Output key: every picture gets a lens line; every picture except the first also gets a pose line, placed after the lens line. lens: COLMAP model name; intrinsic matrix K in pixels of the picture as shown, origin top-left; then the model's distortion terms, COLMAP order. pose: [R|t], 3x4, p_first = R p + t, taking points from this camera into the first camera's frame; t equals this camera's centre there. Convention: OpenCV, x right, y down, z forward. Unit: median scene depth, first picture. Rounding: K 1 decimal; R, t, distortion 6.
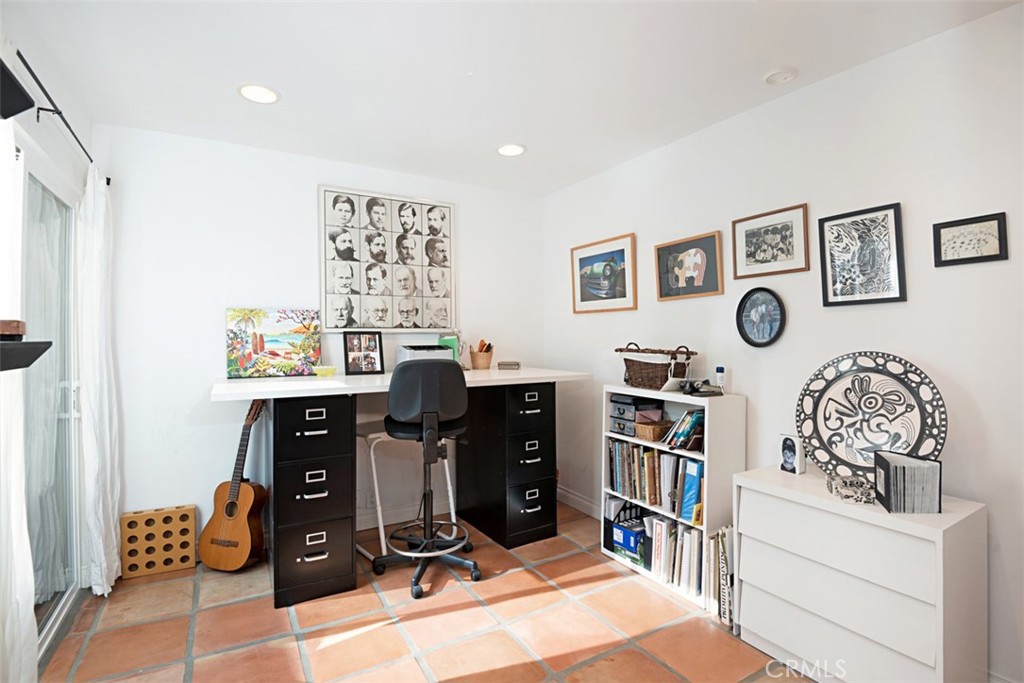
lens RADIAL K [[481.1, 0, 516.5], [0, 481.1, 334.4], [0, 0, 1]] dist [-0.026441, -0.007578]
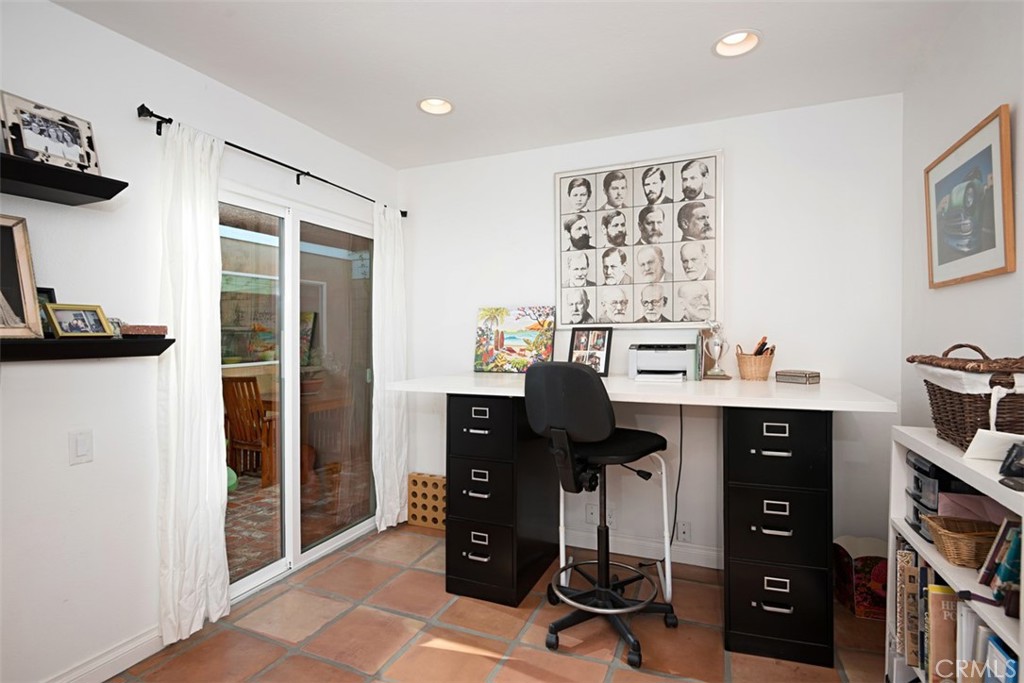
lens RADIAL K [[506.7, 0, 512.4], [0, 506.7, 339.9], [0, 0, 1]] dist [-0.005614, -0.009081]
pose [[0.583177, 0.006514, -0.812319, 0.348074], [0.009681, 0.999841, 0.014968, 0.001535], [0.812287, -0.016593, 0.583022, 0.331340]]
